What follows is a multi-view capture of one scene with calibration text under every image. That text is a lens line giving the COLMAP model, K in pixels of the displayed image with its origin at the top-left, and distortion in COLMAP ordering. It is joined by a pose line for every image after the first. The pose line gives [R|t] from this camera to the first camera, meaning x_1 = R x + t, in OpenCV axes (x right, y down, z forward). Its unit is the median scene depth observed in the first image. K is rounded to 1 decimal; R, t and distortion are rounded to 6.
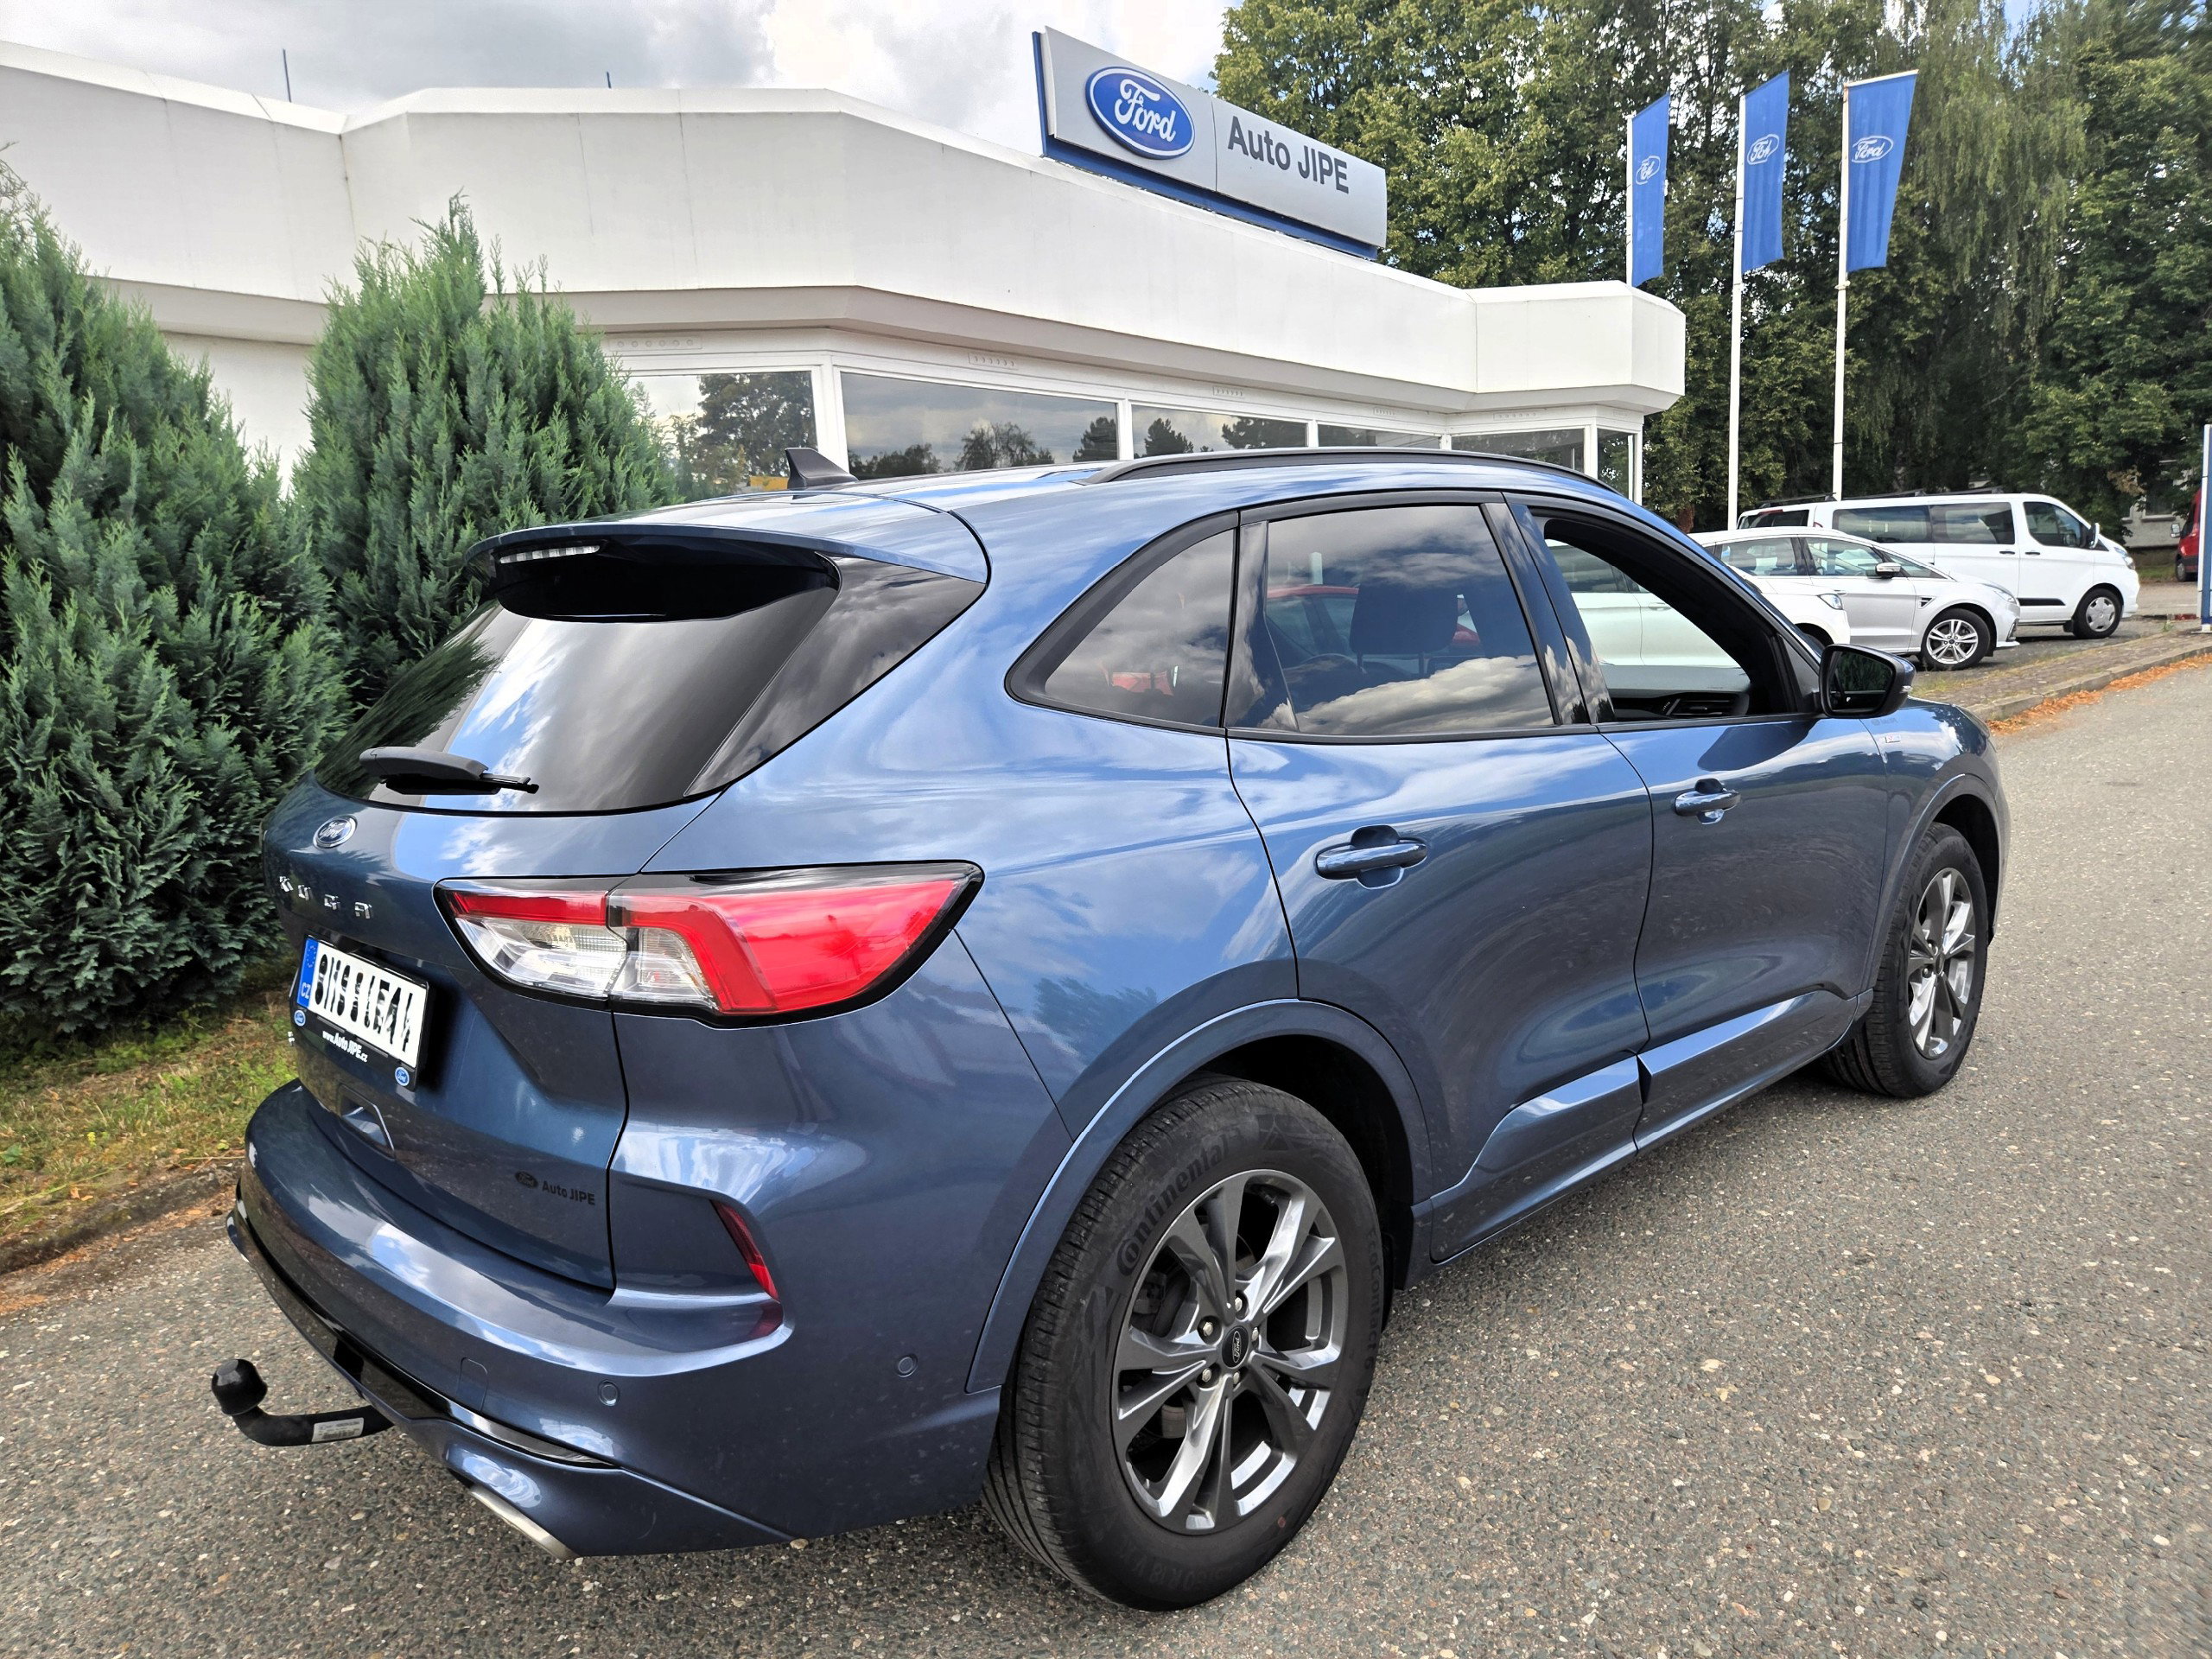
lens RADIAL K [[1490.6, 0, 1106.7], [0, 1490.6, 825.3], [0, 0, 1]] dist [0.077503, -0.063376]
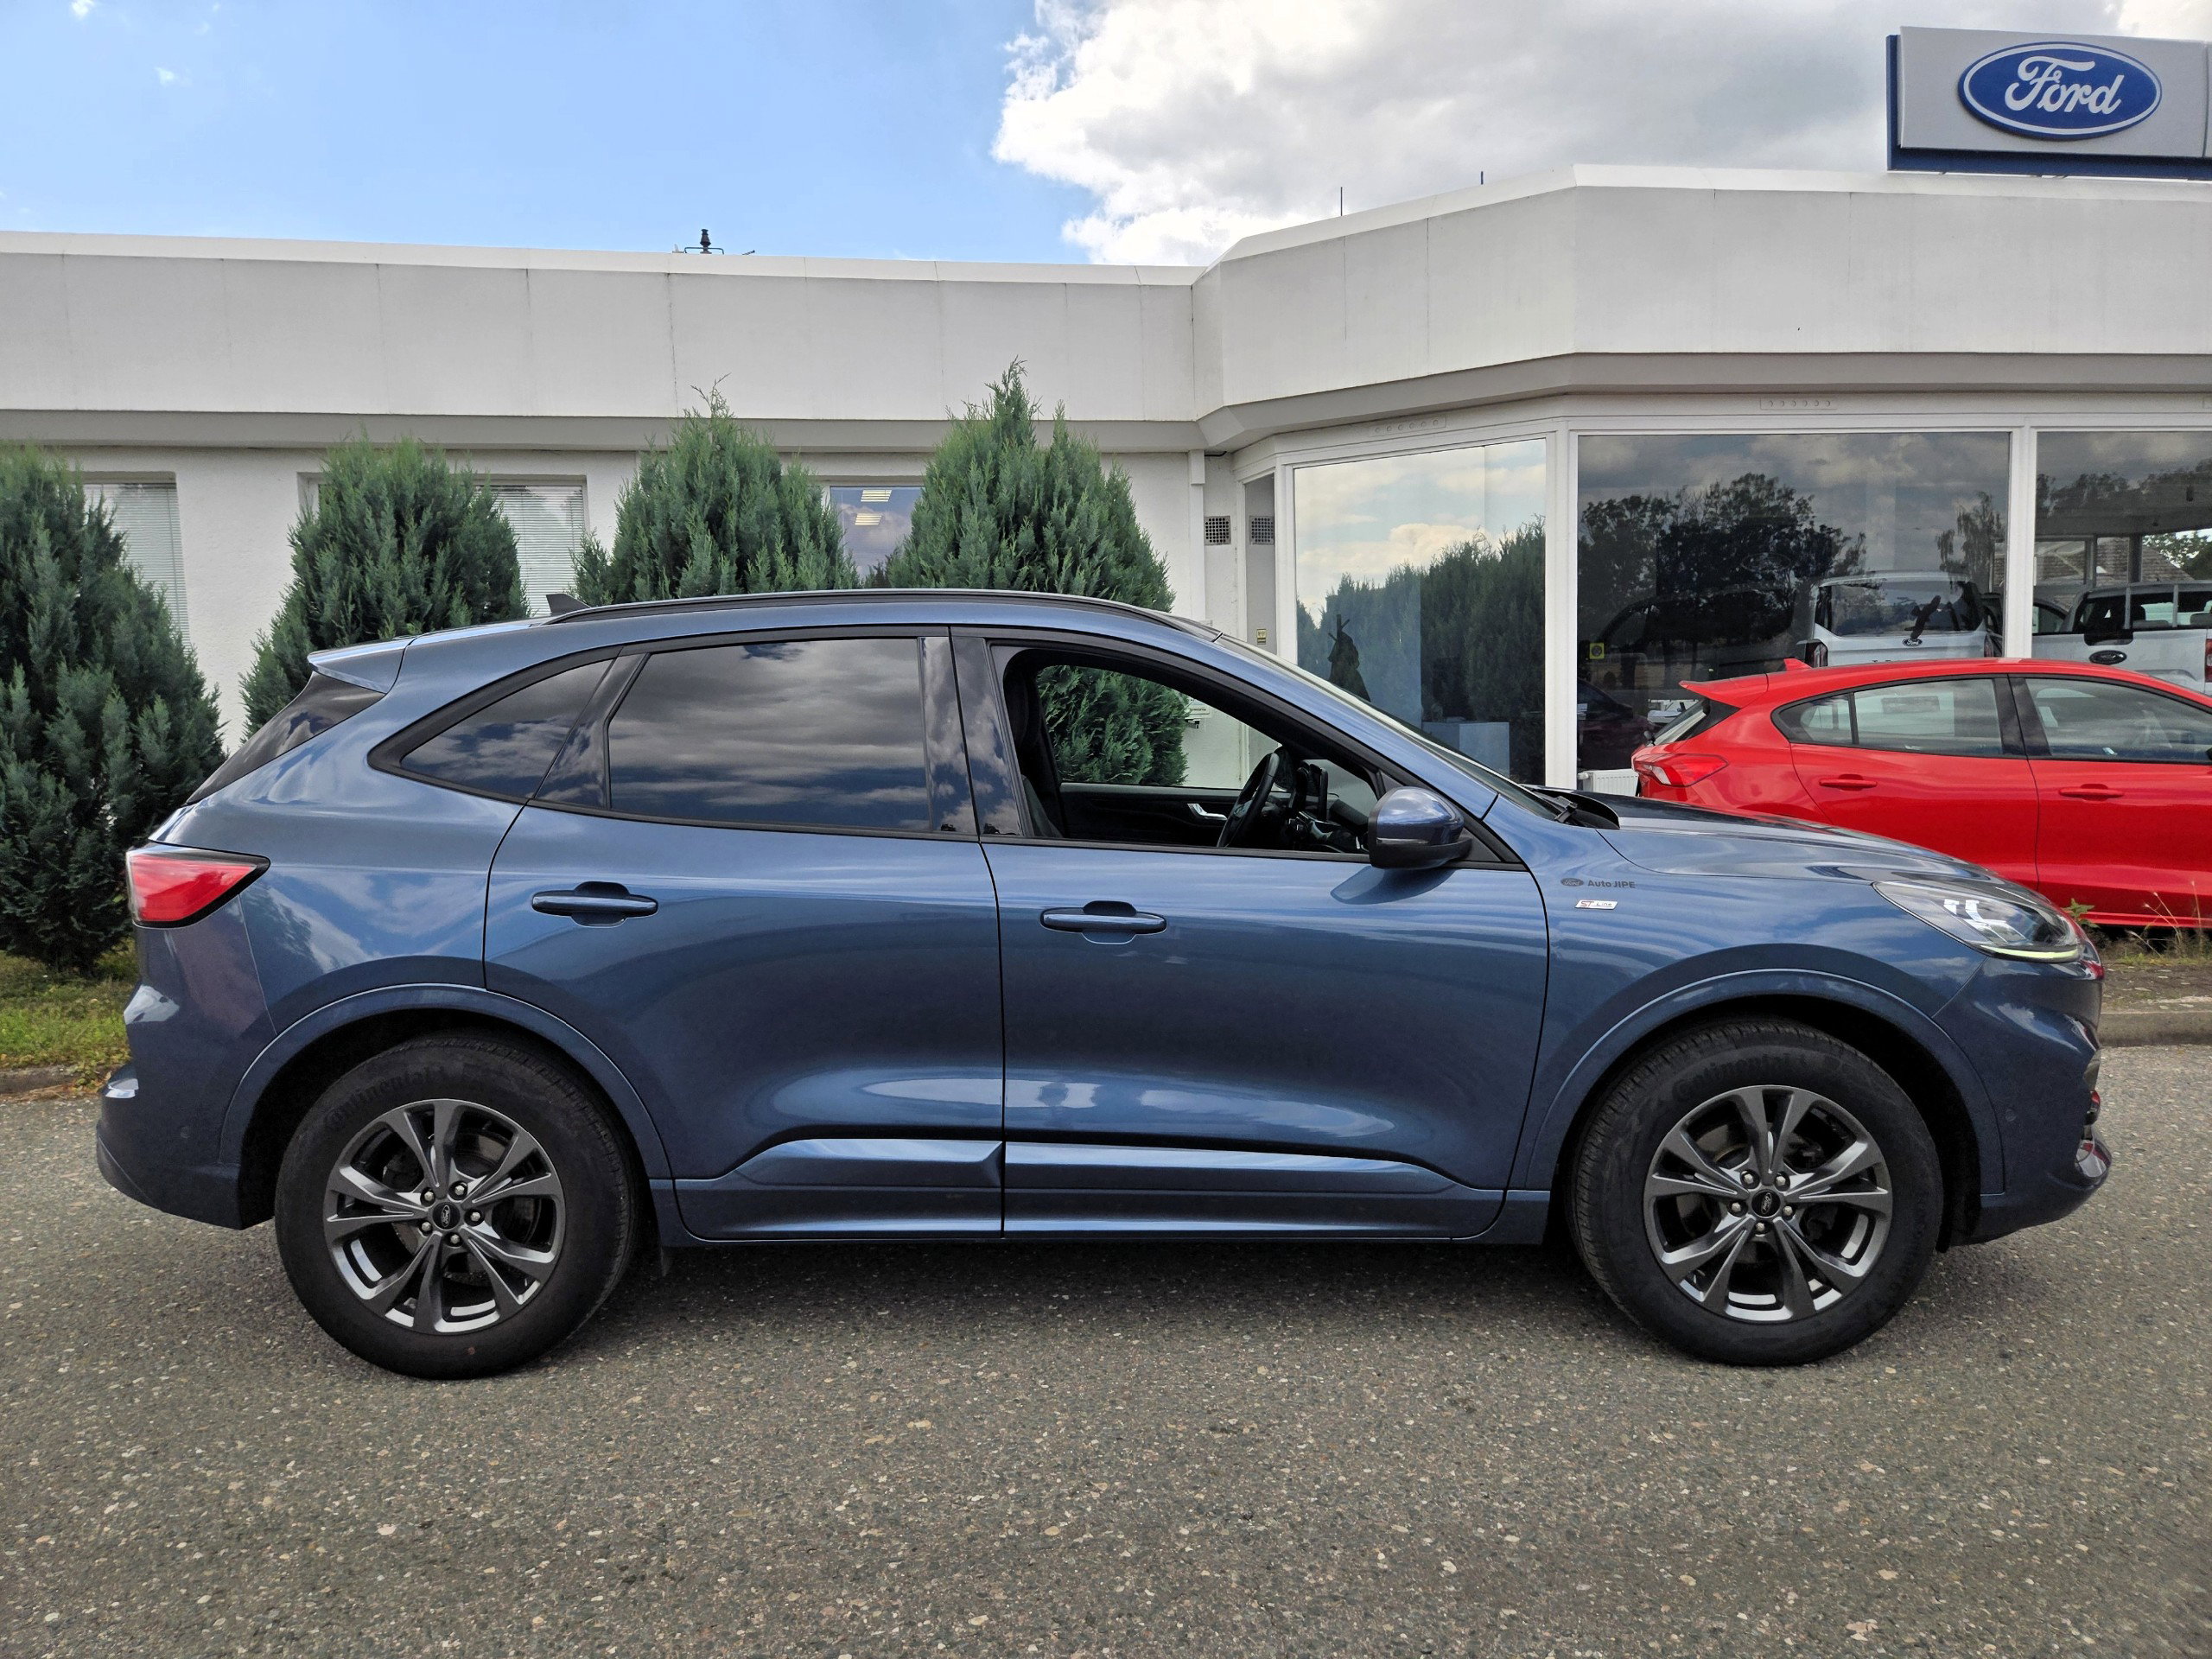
lens RADIAL K [[1490.6, 0, 1107.4], [0, 1490.6, 818.0], [0, 0, 1]] dist [0.077503, -0.063376]
pose [[0.718684, 0.106250, -0.687171, 1.134172], [-0.125094, 0.991889, 0.022535, -0.114249], [0.683992, 0.069765, 0.726146, 0.253001]]
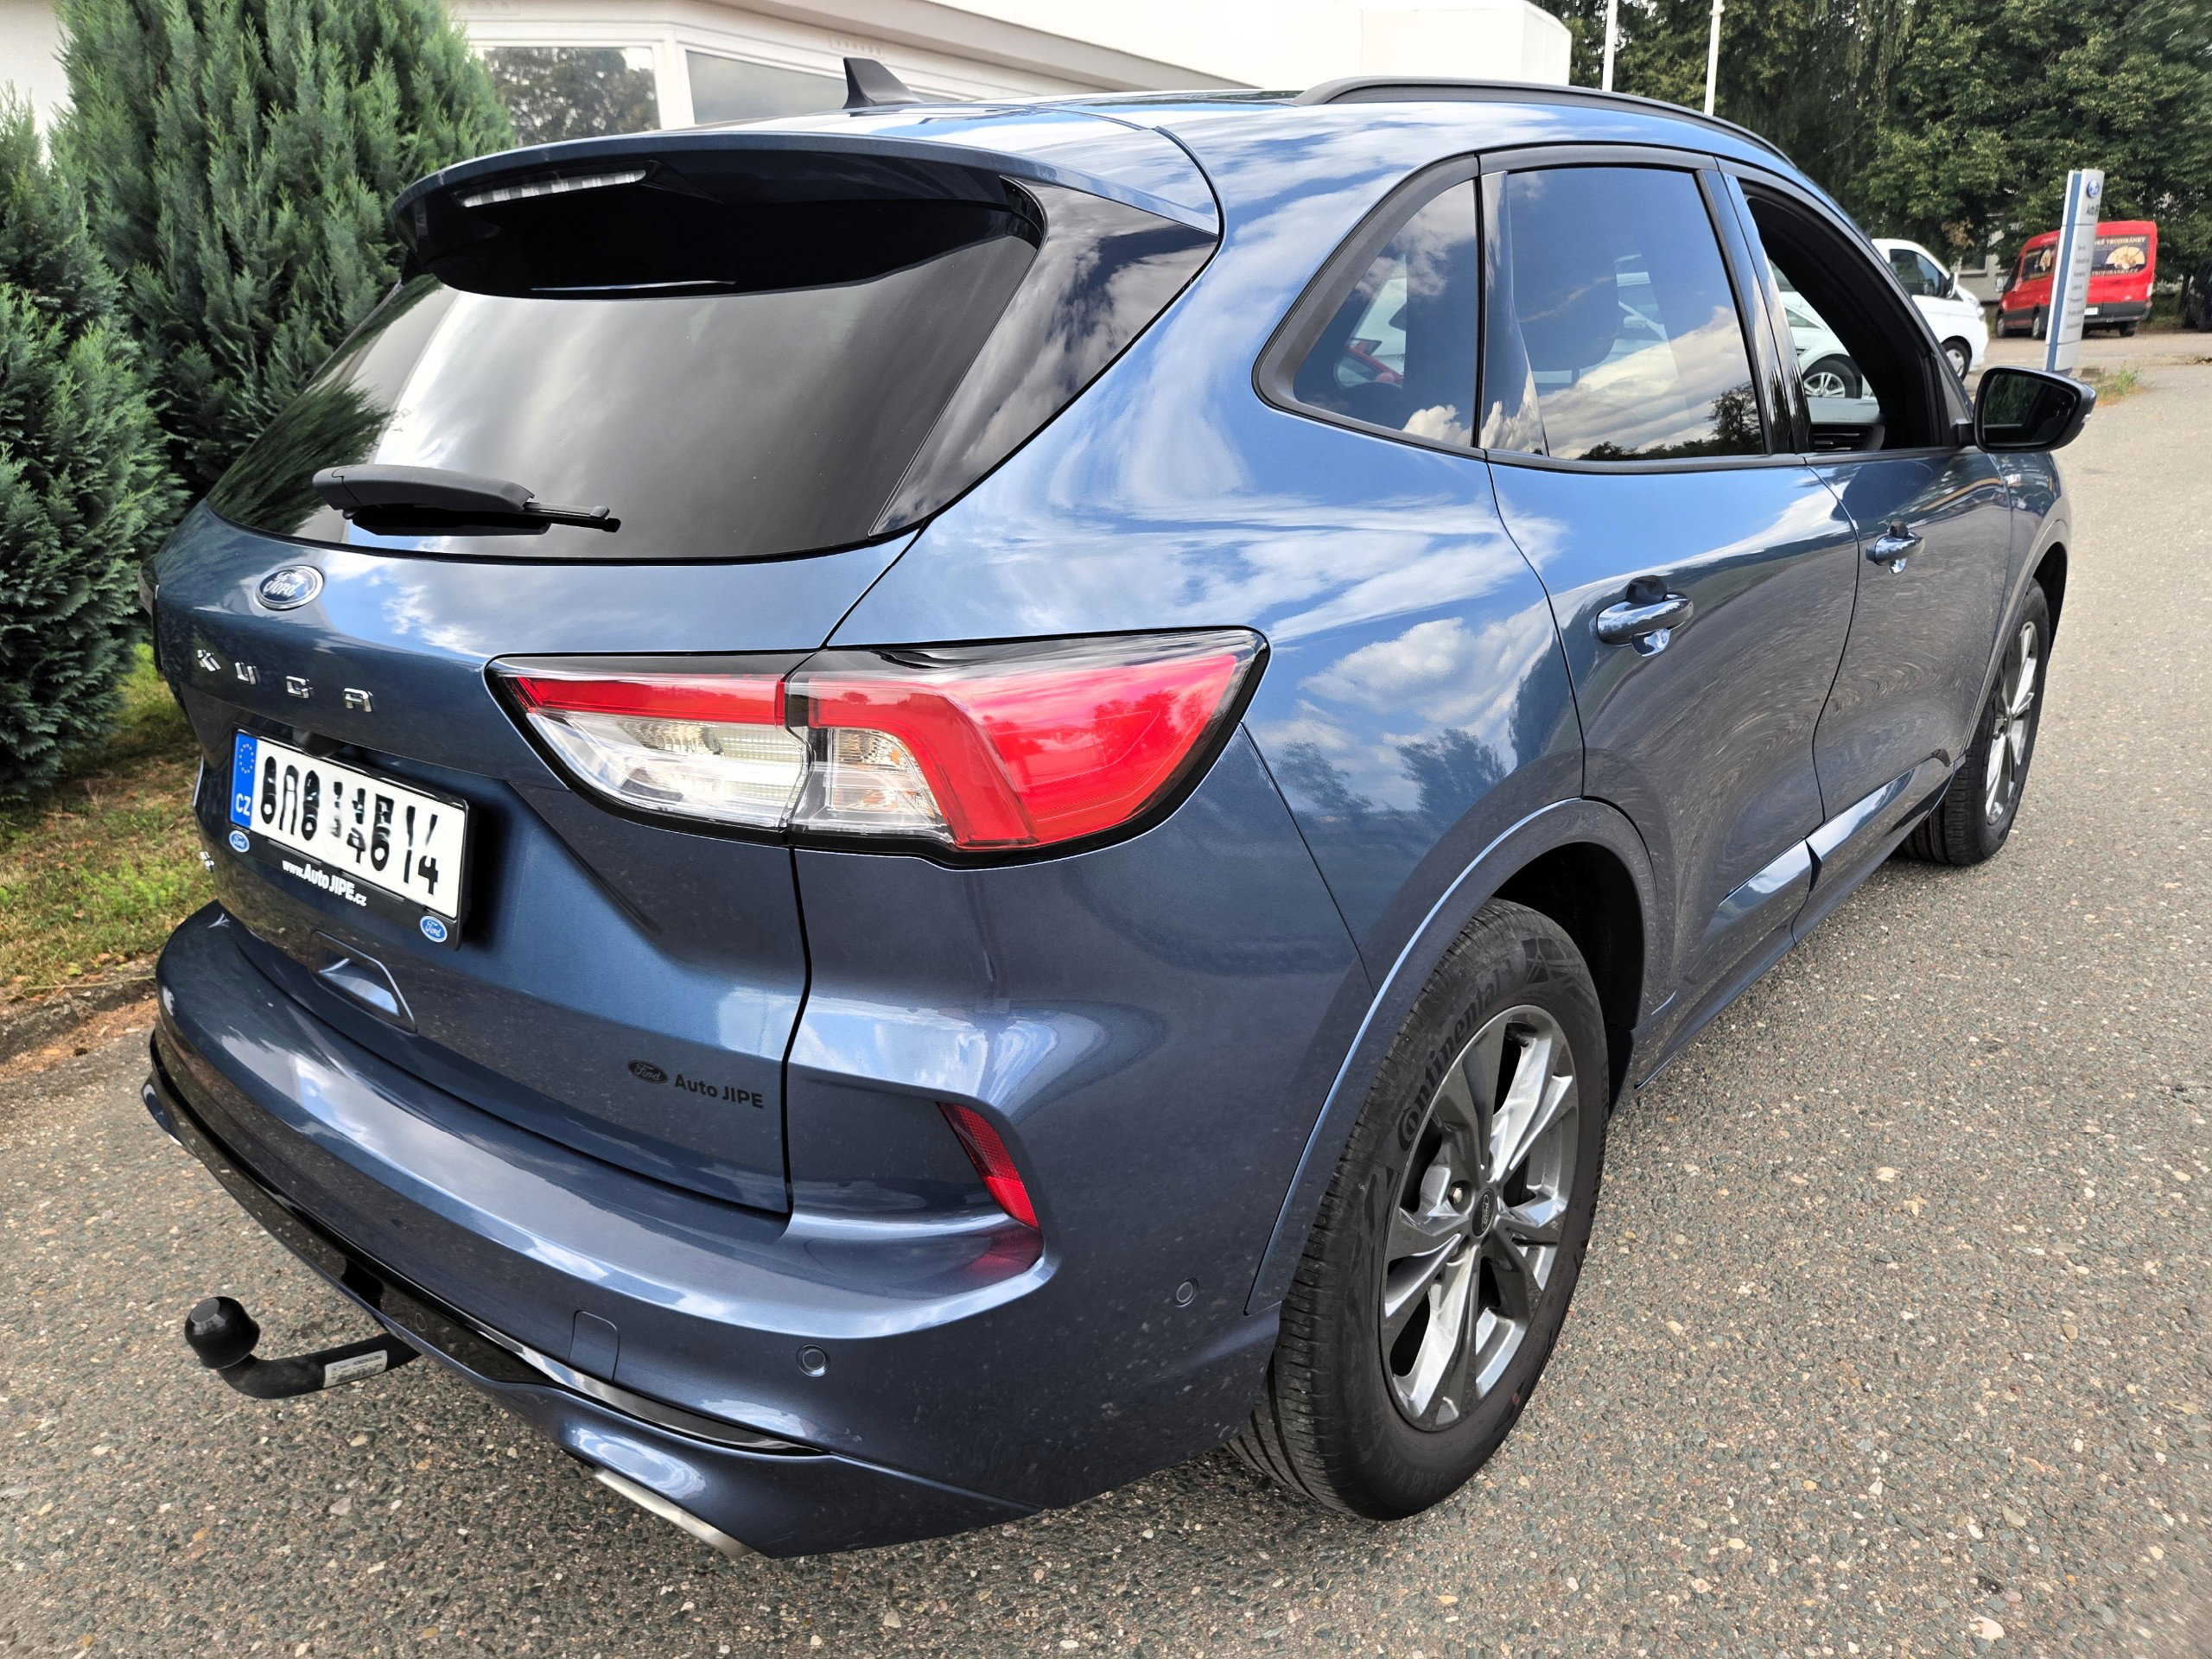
lens RADIAL K [[1490.6, 0, 1113.2], [0, 1490.6, 818.8], [0, 0, 1]] dist [0.077503, -0.063376]
pose [[0.993319, -0.021053, 0.113460, -0.152997], [0.003326, 0.988033, 0.154209, 0.002740], [-0.115349, -0.152801, 0.981502, 0.180338]]
